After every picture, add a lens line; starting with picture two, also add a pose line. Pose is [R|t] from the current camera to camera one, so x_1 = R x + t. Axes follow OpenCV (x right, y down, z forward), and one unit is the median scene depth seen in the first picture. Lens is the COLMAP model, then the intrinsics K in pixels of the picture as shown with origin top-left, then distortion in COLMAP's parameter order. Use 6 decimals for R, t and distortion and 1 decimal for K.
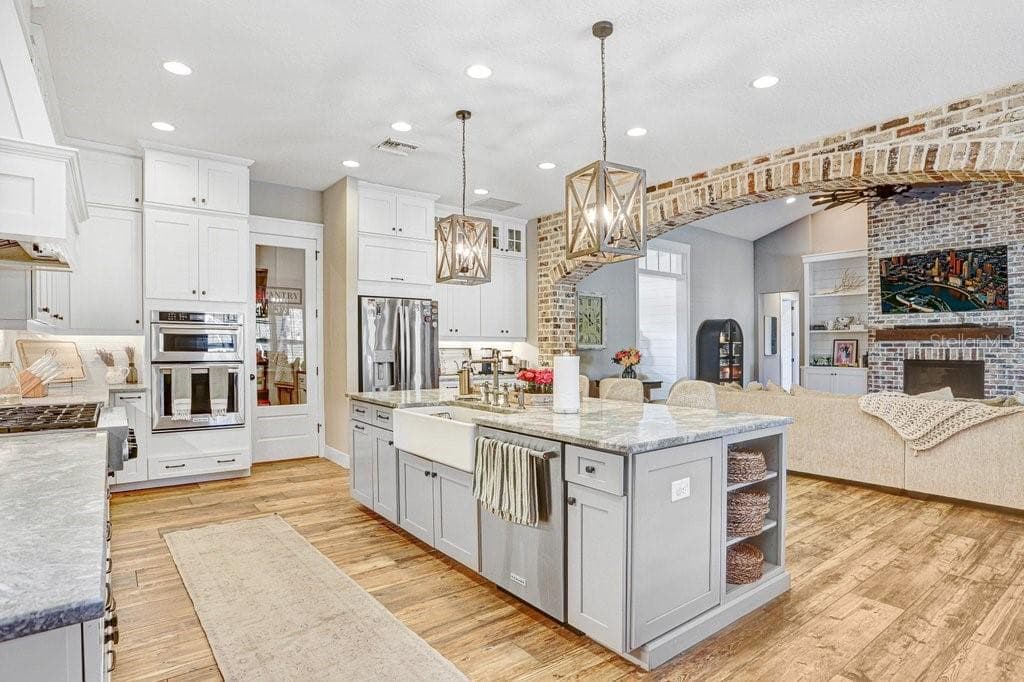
lens RADIAL K [[537.6, 0, 512.0], [0, 537.6, 341.0], [0, 0, 1]] dist [-0.001250, 0.000233]
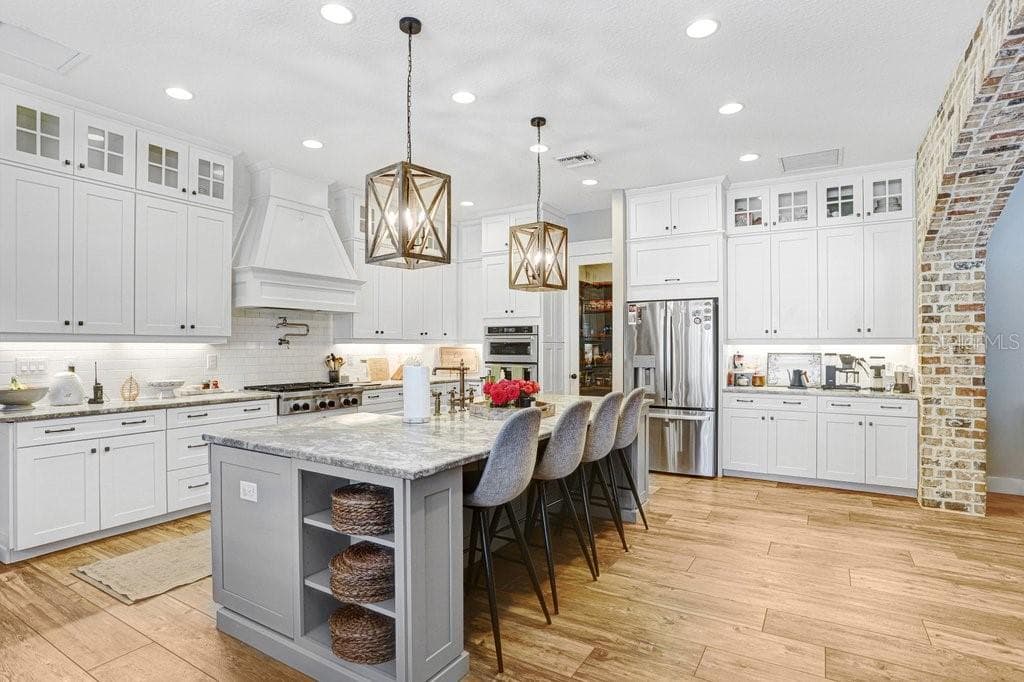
lens RADIAL K [[522.4, 0, 512.0], [0, 522.4, 341.0], [0, 0, 1]] dist [-0.068334, 0.000303]
pose [[0.369098, -0.013819, -0.929288, 0.693414], [0.010185, 0.999890, -0.010823, -0.001751], [0.929334, -0.005470, 0.369198, 0.536194]]
